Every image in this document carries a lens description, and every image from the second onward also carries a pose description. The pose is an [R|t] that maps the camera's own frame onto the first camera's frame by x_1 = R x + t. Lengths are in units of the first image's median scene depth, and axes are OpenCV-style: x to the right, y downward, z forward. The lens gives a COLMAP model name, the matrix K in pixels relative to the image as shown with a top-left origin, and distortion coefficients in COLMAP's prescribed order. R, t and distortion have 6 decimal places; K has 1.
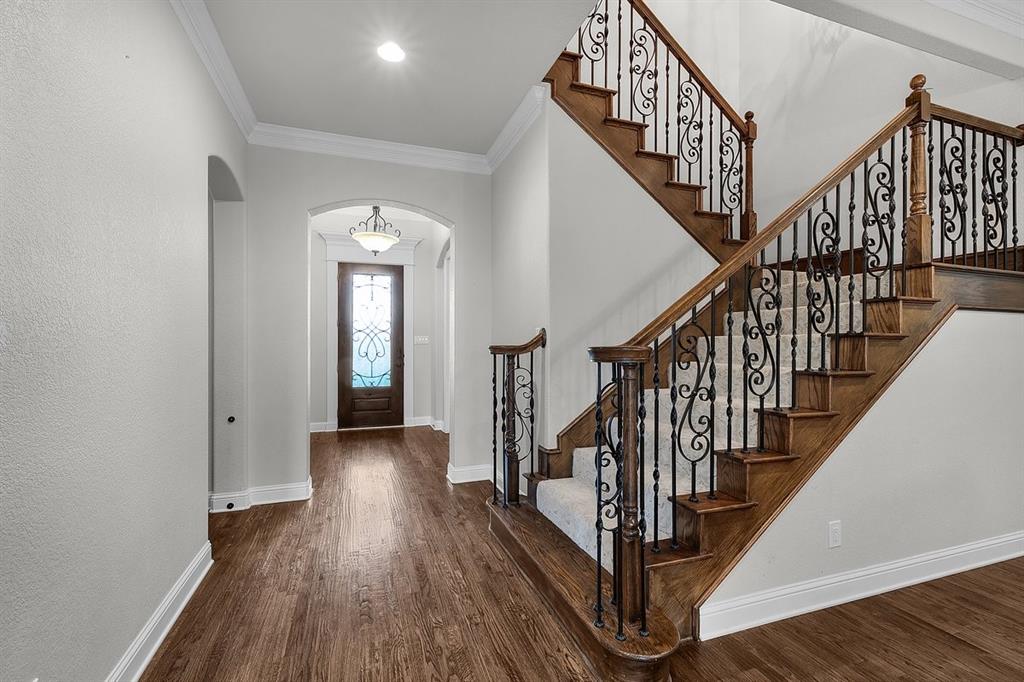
lens RADIAL K [[438.4, 0, 512.7], [0, 438.4, 338.7], [0, 0, 1]] dist [0.013487, -0.006295]
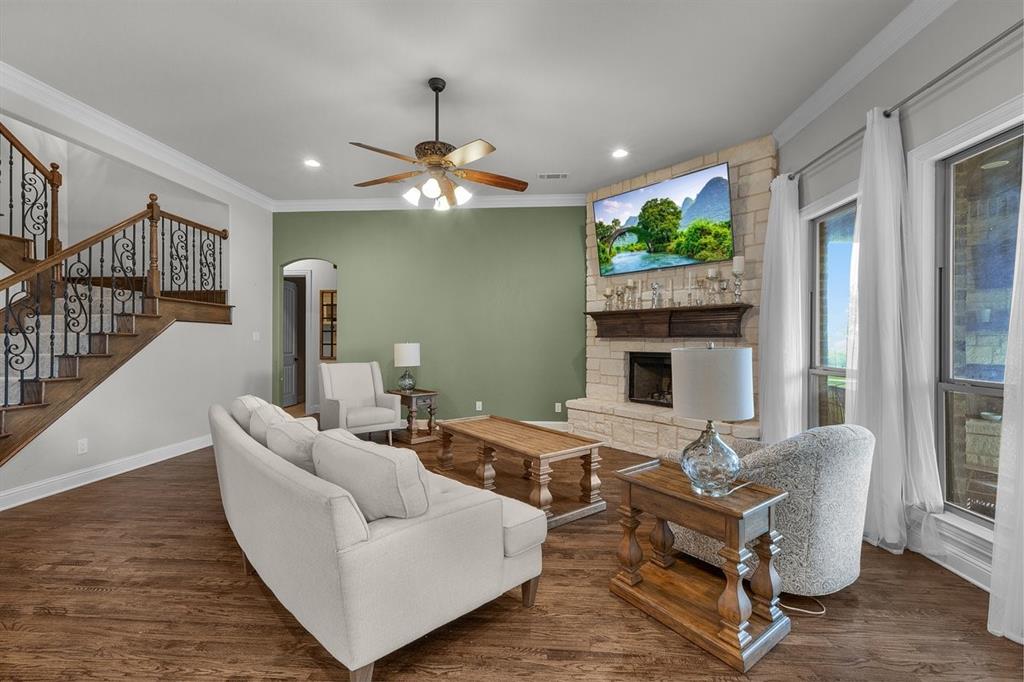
lens RADIAL K [[438.4, 0, 512.7], [0, 438.4, 338.7], [0, 0, 1]] dist [0.013487, -0.006295]
pose [[0.408248, -0.003190, 0.912866, -0.145603], [0.002047, 0.999995, 0.002579, 0.009207], [-0.912869, 0.000816, 0.408252, -1.058594]]
